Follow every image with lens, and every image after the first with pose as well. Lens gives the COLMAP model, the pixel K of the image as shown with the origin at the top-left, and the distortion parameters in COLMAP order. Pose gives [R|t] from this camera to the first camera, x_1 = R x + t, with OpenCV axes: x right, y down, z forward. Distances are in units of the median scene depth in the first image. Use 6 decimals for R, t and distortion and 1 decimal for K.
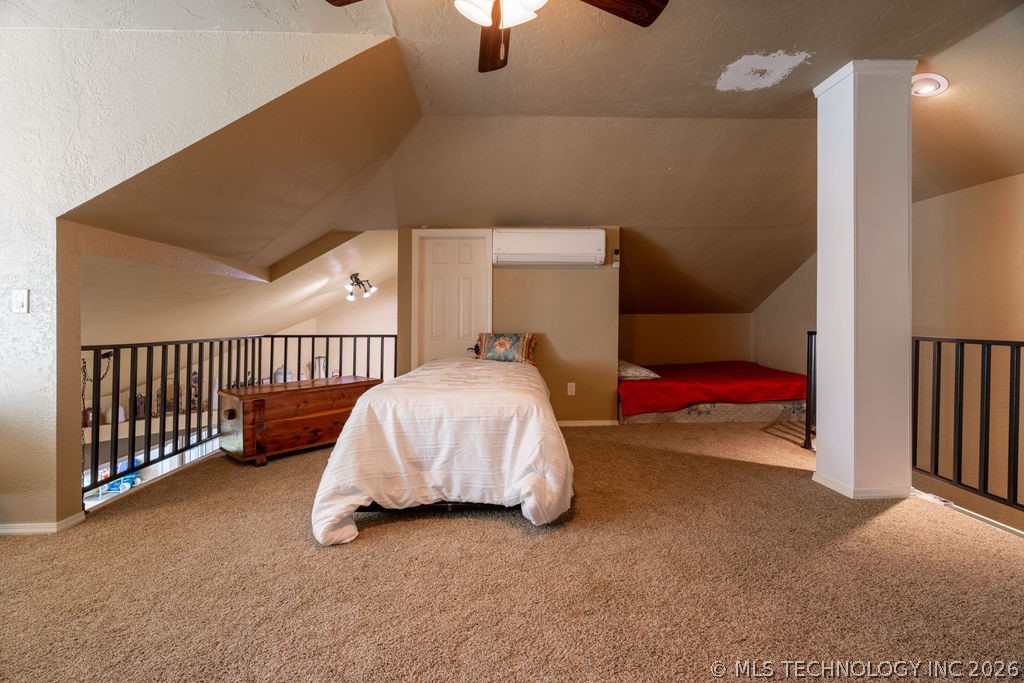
lens RADIAL K [[469.1, 0, 513.3], [0, 469.1, 314.6], [0, 0, 1]] dist [-0.004967, -0.000096]
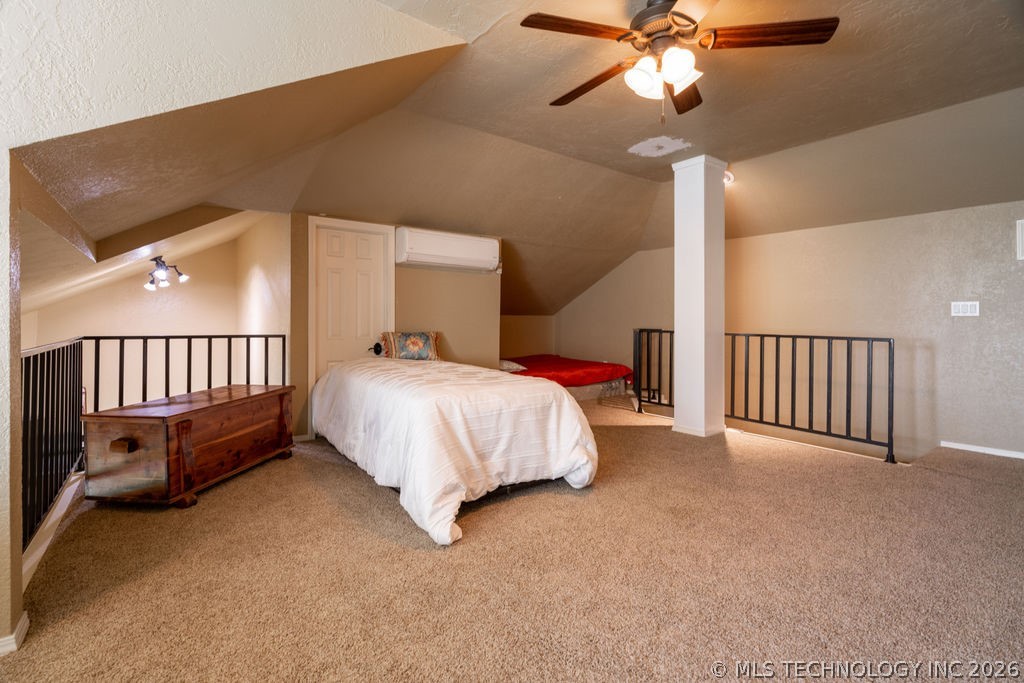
lens RADIAL K [[469.1, 0, 513.3], [0, 469.1, 314.6], [0, 0, 1]] dist [-0.004967, -0.000096]
pose [[0.819576, 0.017013, 0.572717, -0.521093], [-0.017274, 0.999838, -0.004981, 0.004159], [-0.572709, -0.005811, 0.819738, 0.066530]]
